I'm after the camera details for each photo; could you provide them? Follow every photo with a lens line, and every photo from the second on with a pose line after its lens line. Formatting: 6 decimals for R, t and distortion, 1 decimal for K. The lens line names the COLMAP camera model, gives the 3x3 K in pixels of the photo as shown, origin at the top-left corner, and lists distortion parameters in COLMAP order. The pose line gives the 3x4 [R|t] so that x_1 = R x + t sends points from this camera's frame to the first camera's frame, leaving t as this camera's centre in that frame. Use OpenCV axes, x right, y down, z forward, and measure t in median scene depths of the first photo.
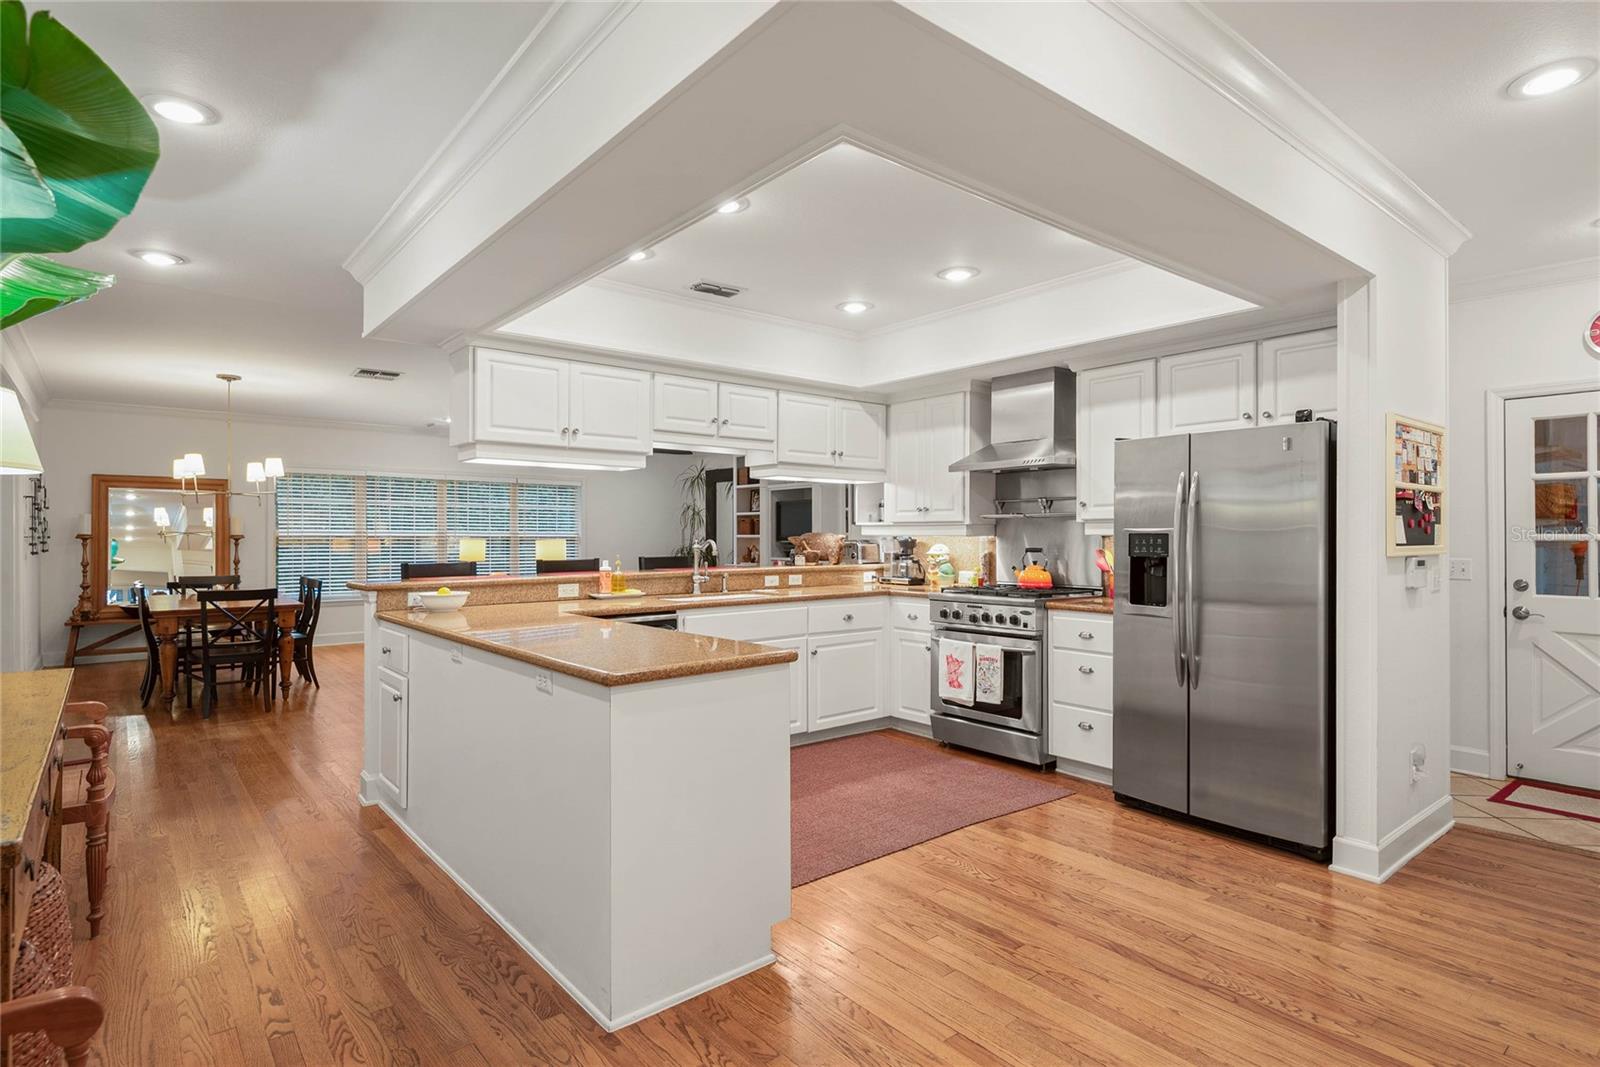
lens RADIAL K [[834.6, 0, 800.3], [0, 834.6, 534.1], [0, 0, 1]] dist [0.001618, 0.000322]
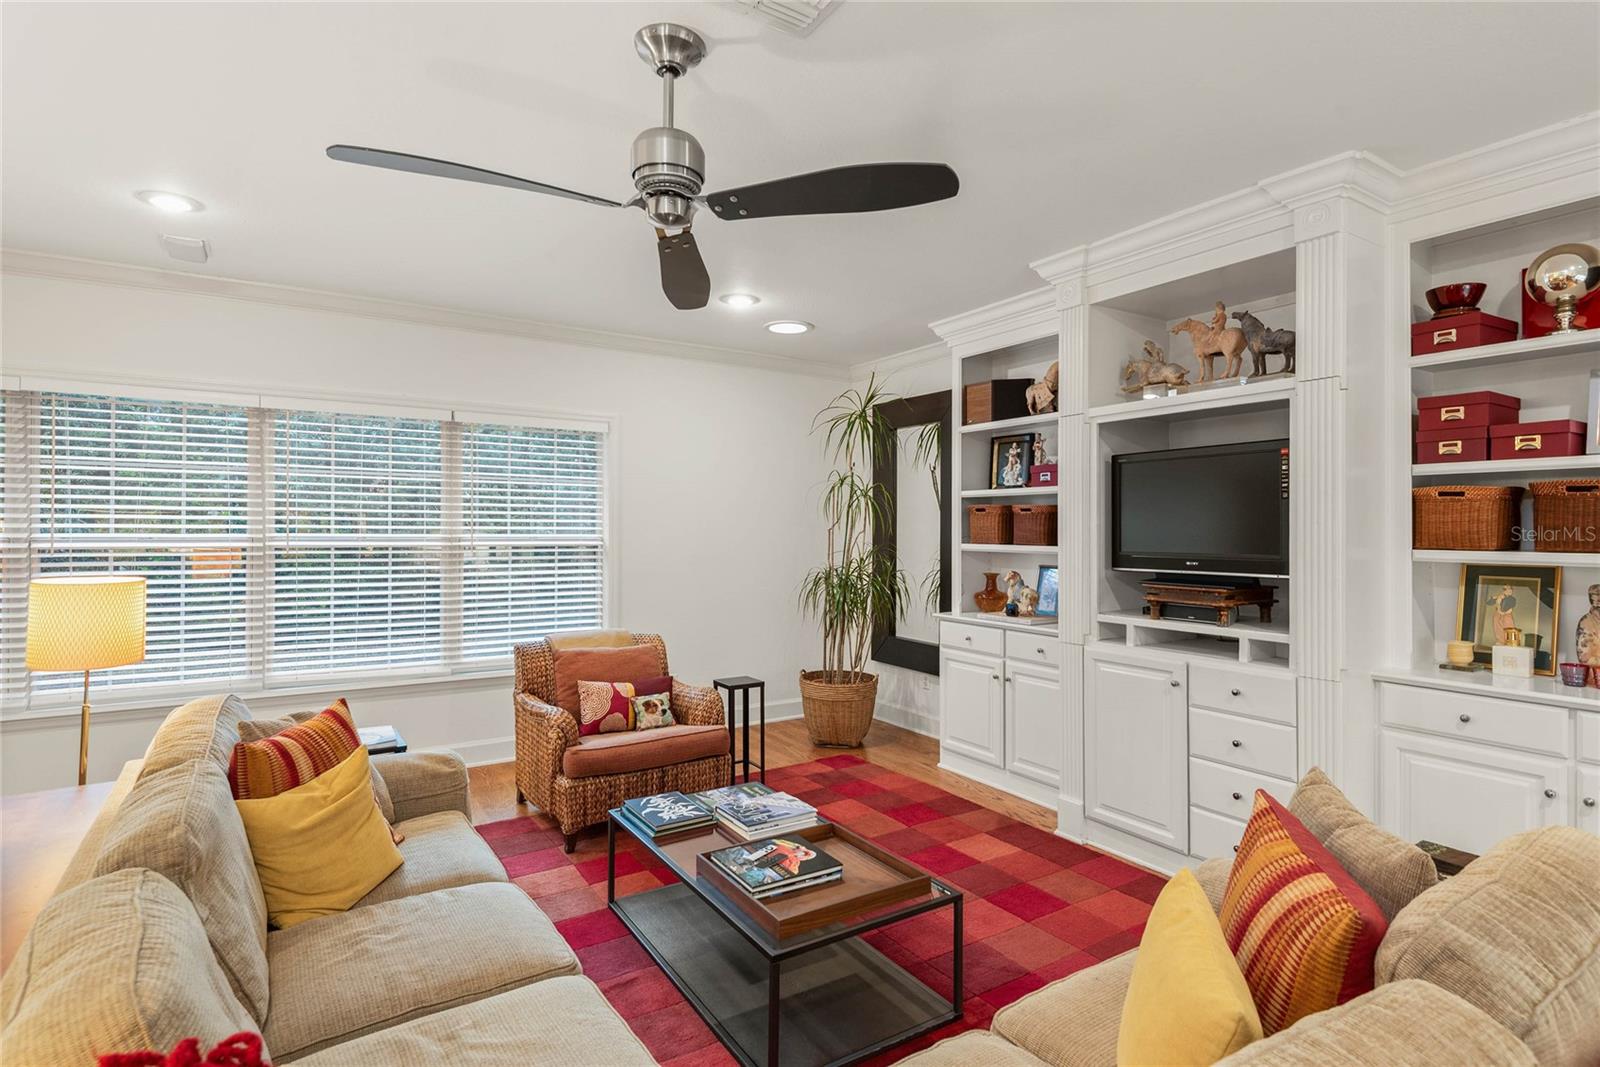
lens RADIAL K [[824.3, 0, 798.7], [0, 824.3, 528.3], [0, 0, 1]] dist [0.000019, -0.000030]
pose [[0.994538, 0.002118, -0.104352, -0.110063], [-0.002124, 0.999998, 0.000056, -0.005878], [0.104352, 0.000166, 0.994540, 0.551129]]
